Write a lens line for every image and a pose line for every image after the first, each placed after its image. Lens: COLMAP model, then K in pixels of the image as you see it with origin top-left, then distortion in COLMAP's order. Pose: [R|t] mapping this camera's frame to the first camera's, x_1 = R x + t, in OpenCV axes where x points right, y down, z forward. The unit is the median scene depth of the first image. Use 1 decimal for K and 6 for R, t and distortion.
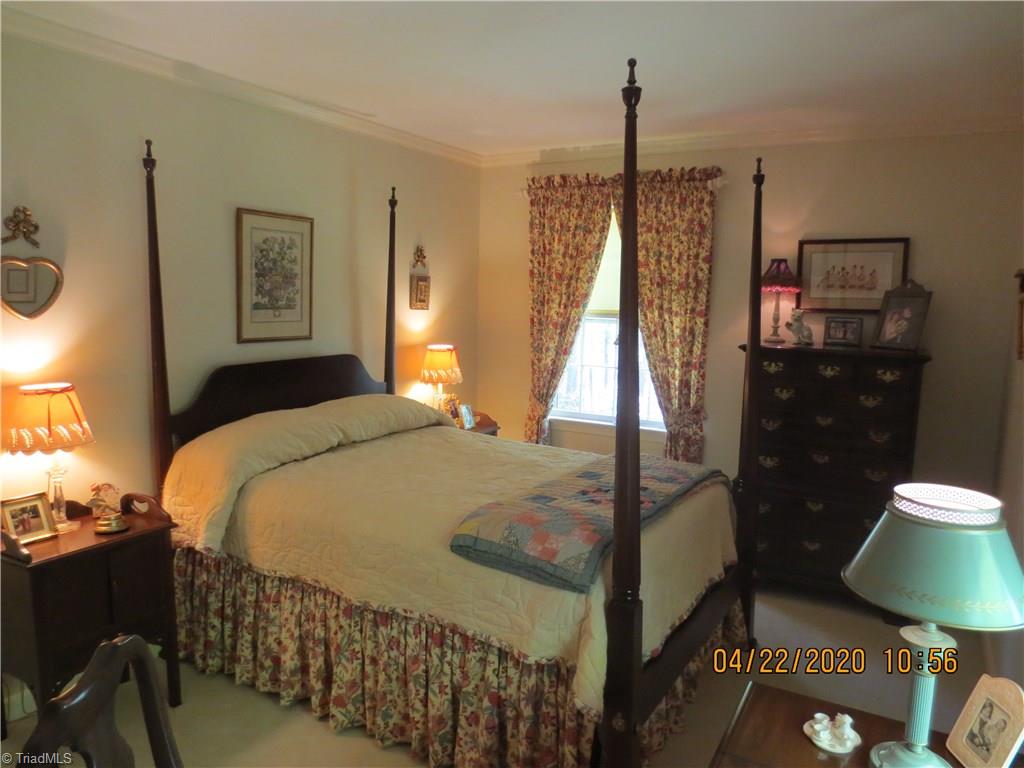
lens RADIAL K [[715.3, 0, 519.4], [0, 715.3, 389.2], [0, 0, 1]] dist [-0.028905, 0.003307]
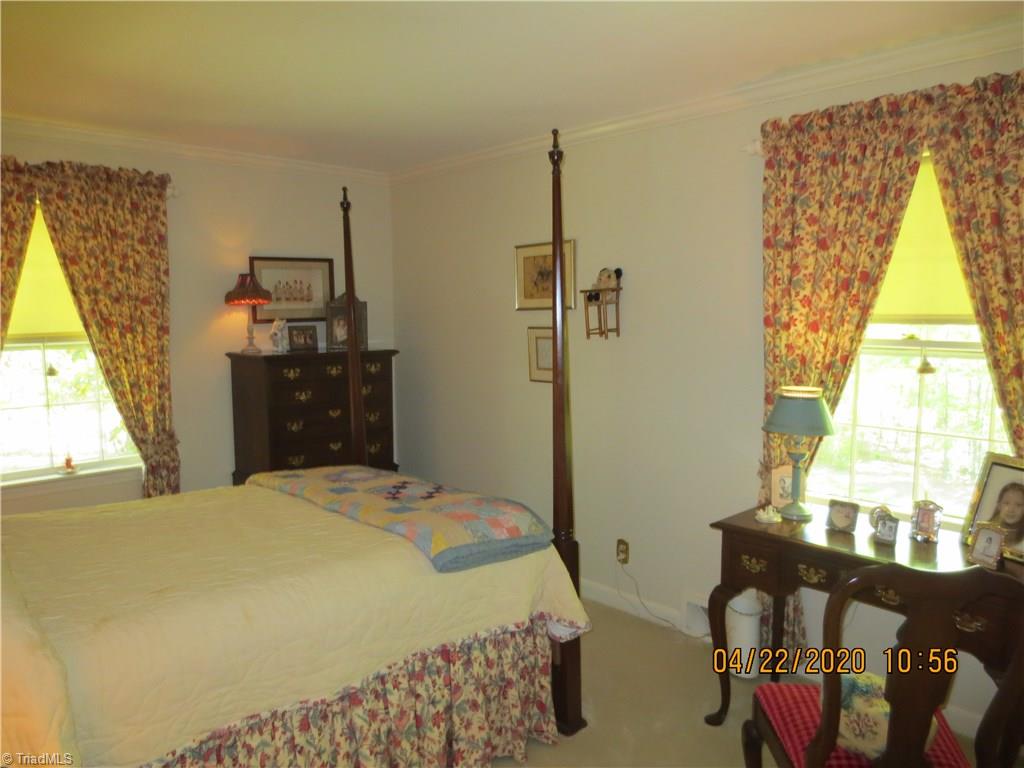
lens RADIAL K [[715.3, 0, 521.6], [0, 715.3, 380.5], [0, 0, 1]] dist [-0.028905, 0.003307]
pose [[0.297723, -0.116151, 0.947560, -0.517695], [0.142687, 0.986835, 0.076133, -0.048253], [-0.943929, 0.112538, 0.310377, 0.302302]]
